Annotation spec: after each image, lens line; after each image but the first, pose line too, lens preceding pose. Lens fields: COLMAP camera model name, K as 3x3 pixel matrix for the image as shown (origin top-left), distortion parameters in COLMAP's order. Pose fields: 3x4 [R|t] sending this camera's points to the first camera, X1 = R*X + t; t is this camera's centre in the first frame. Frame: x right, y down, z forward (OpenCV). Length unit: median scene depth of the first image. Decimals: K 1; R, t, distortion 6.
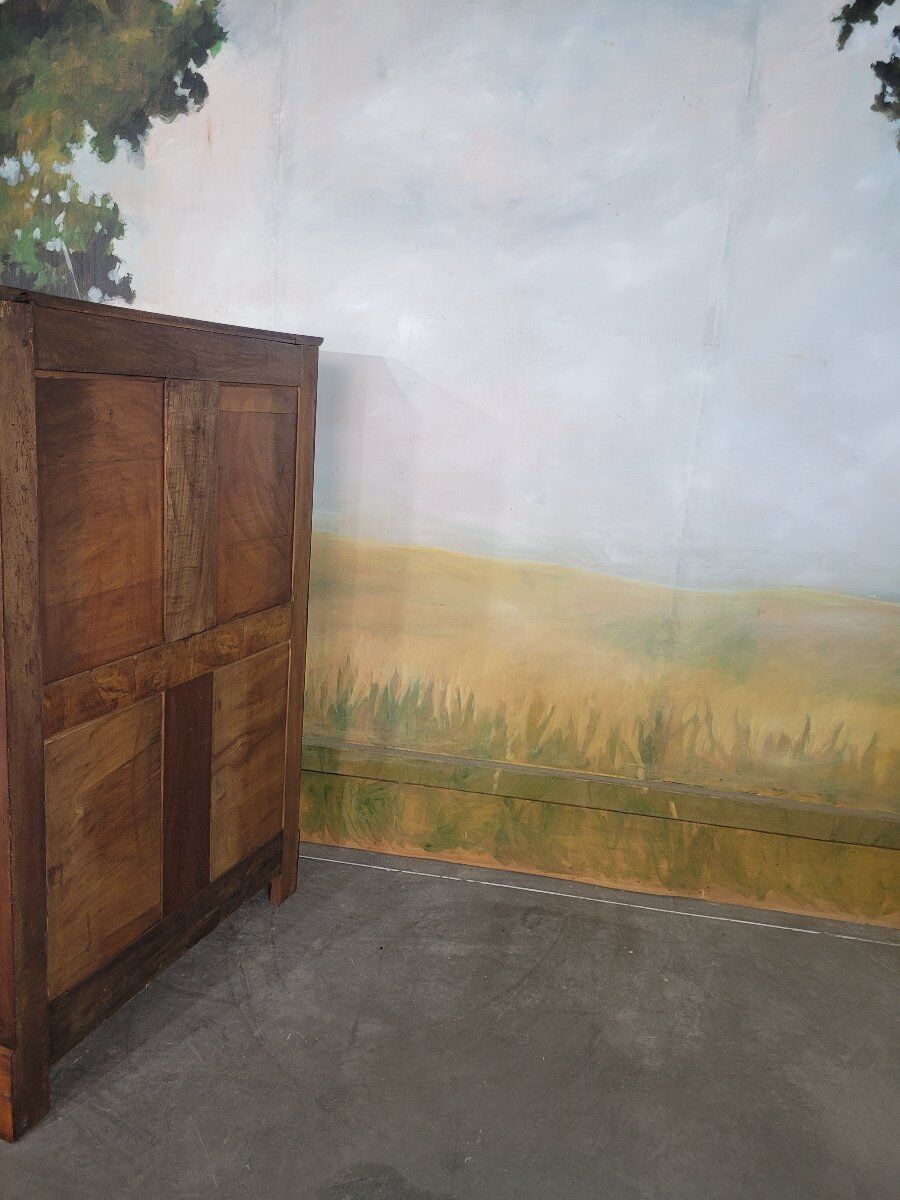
lens RADIAL K [[918.9, 0, 455.3], [0, 918.9, 598.7], [0, 0, 1]] dist [0.049242, -0.036838]
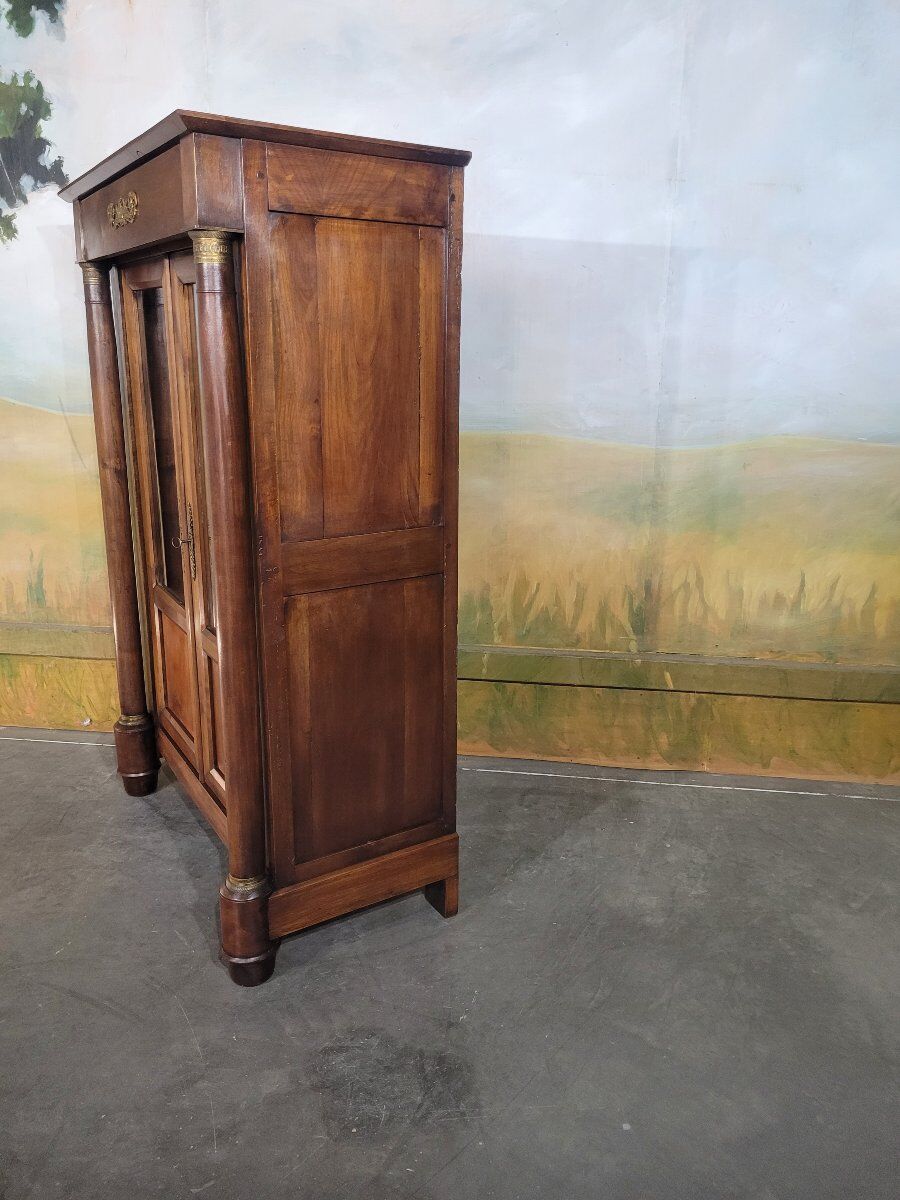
lens RADIAL K [[918.9, 0, 453.7], [0, 918.9, 581.5], [0, 0, 1]] dist [0.049242, -0.036838]
pose [[0.997440, -0.070117, -0.014059, 0.034261], [0.070569, 0.996901, 0.034775, 0.081107], [0.011577, -0.035678, 0.999296, 0.037988]]
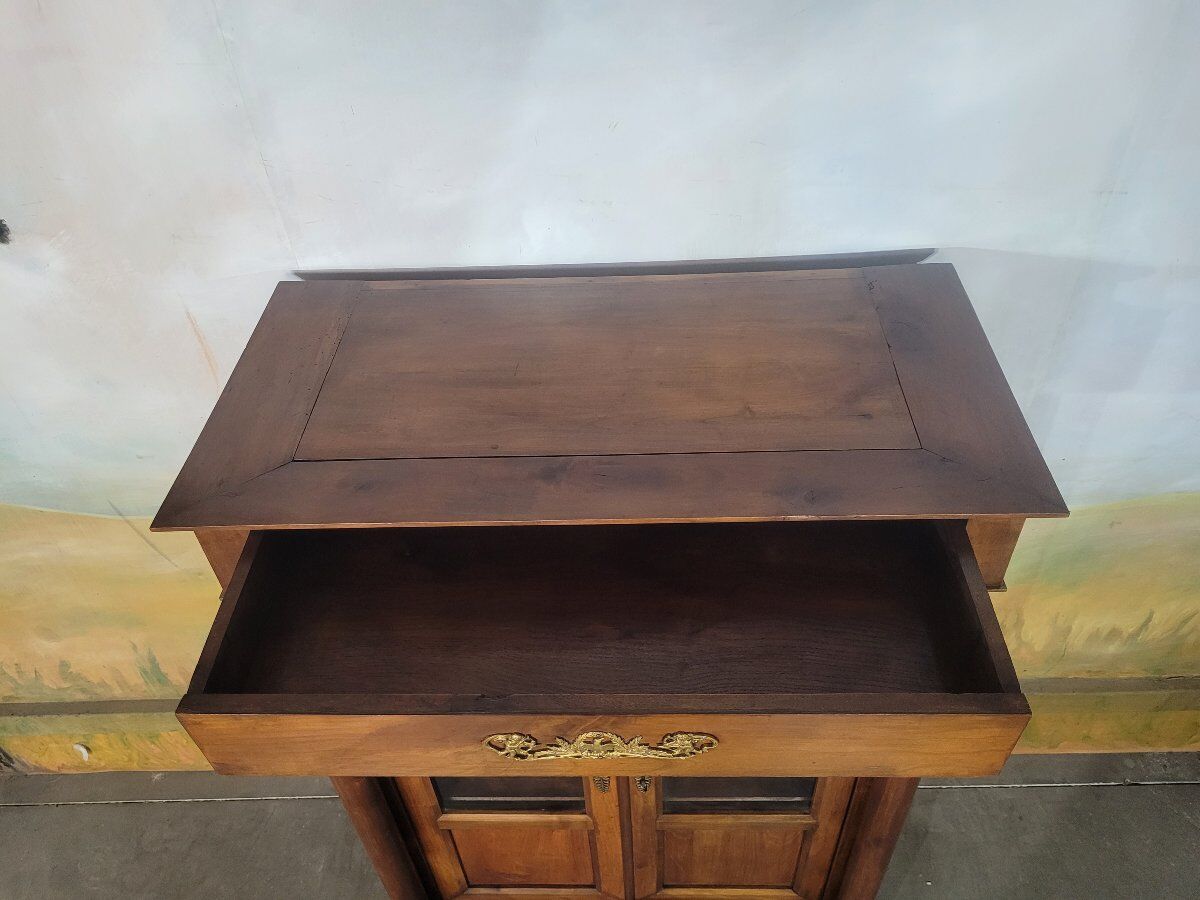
lens RADIAL K [[918.9, 0, 607.1], [0, 918.9, 473.6], [0, 0, 1]] dist [0.049242, -0.036838]
pose [[0.983159, -0.182523, 0.009182, -0.046244], [0.151975, 0.844453, 0.513618, -0.444590], [-0.101501, -0.503572, 0.857970, 0.465191]]
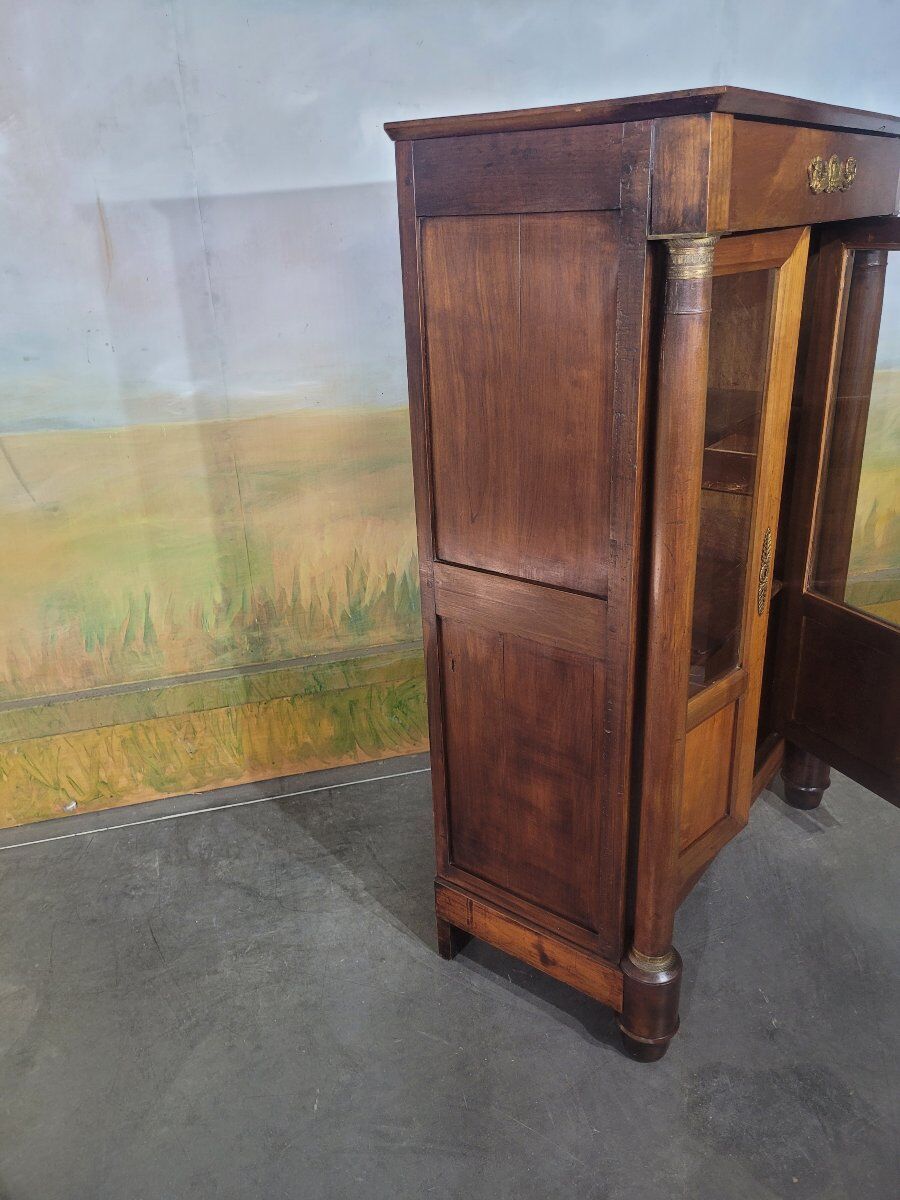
lens RADIAL K [[918.9, 0, 474.4], [0, 918.9, 591.6], [0, 0, 1]] dist [0.049242, -0.036838]
pose [[0.912042, -0.255117, 0.321084, -0.327574], [0.194272, 0.958297, 0.209583, -0.063012], [-0.361162, -0.128771, 0.923569, 0.194880]]
